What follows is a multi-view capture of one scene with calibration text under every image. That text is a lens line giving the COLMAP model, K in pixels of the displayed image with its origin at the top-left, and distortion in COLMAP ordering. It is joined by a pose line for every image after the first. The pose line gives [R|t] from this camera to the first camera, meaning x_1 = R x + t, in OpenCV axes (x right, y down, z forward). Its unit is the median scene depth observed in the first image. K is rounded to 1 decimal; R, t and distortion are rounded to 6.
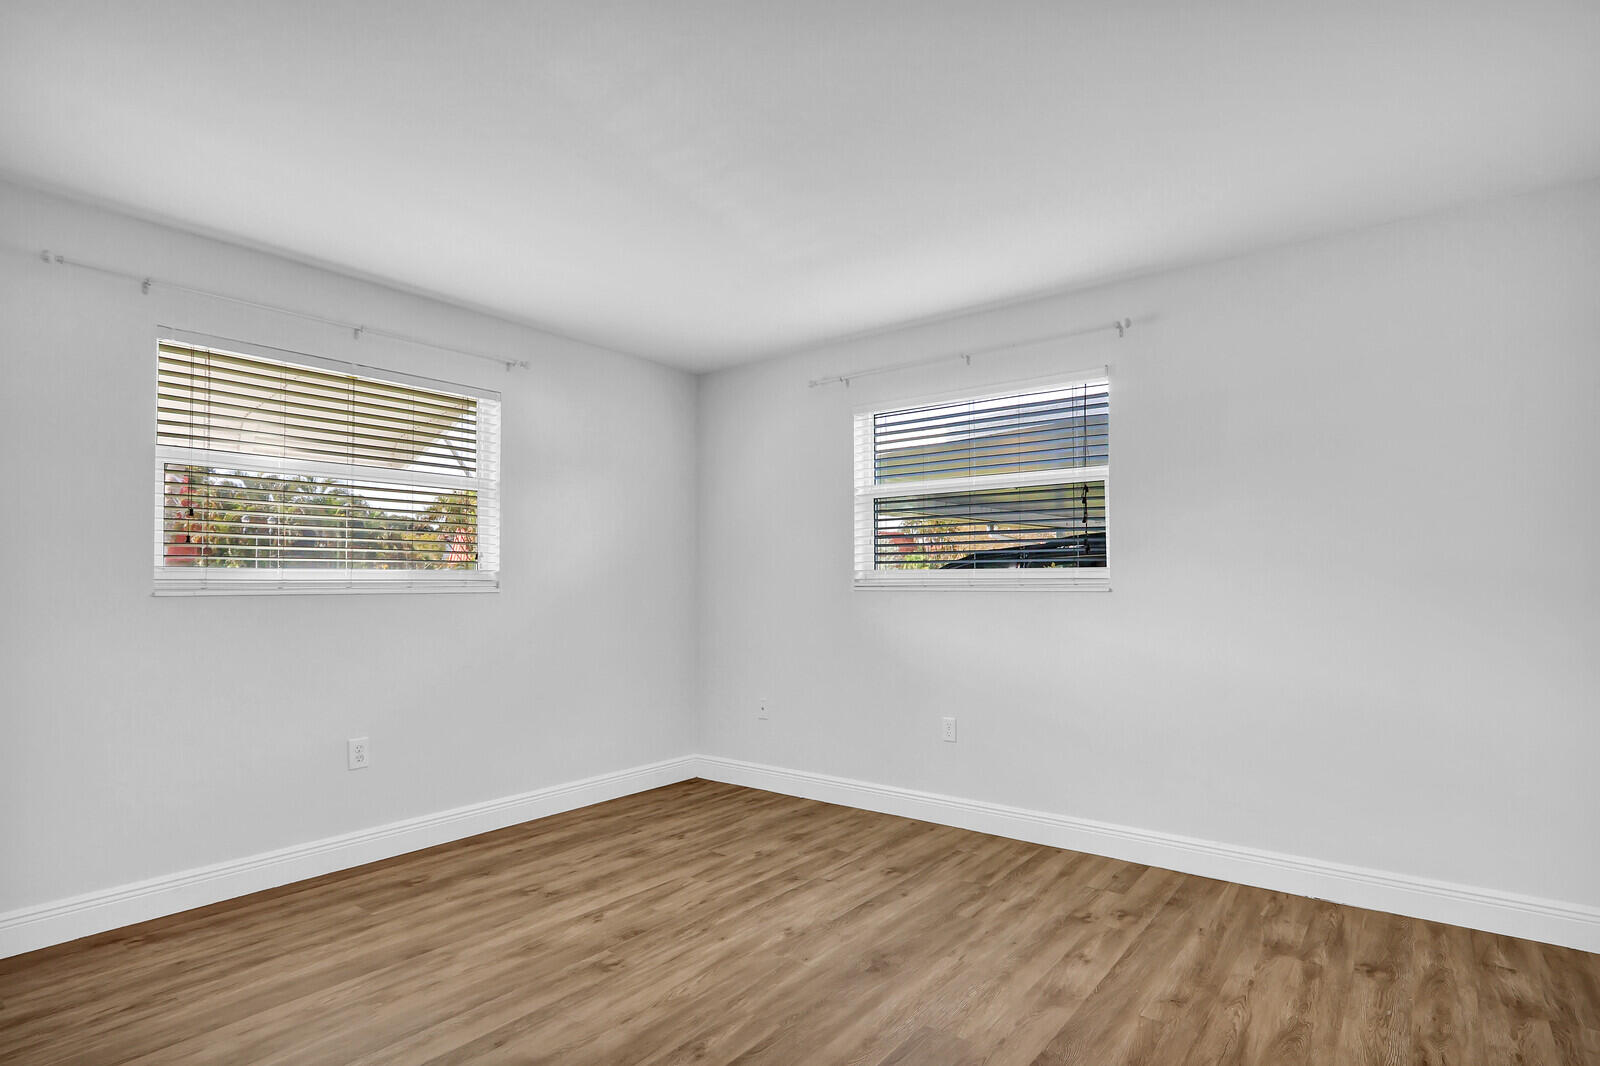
lens RADIAL K [[813.8, 0, 803.5], [0, 813.8, 572.4], [0, 0, 1]] dist [-0.018092, 0.001164]
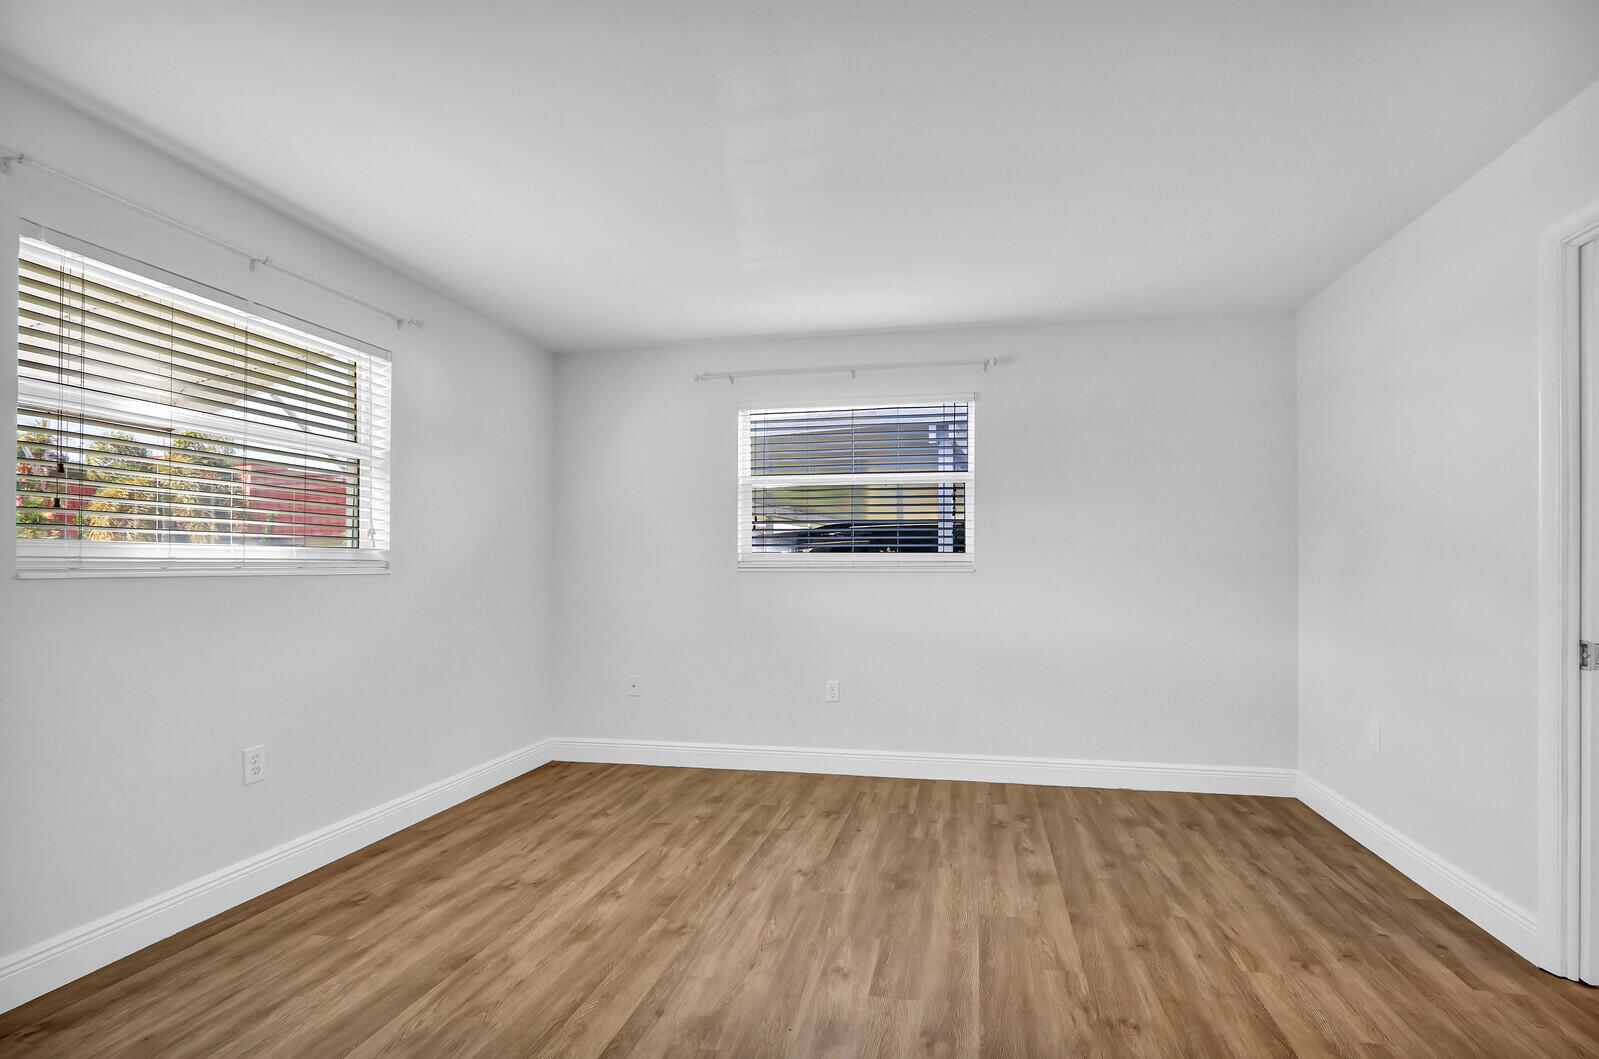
lens RADIAL K [[764.0, 0, 836.5], [0, 764.0, 566.5], [0, 0, 1]] dist [-0.020240, 0.002097]
pose [[0.896829, 0.001396, 0.442374, -0.354668], [-0.006703, 0.999923, 0.010435, 0.005275], [-0.442326, -0.012323, 0.896770, 0.029069]]
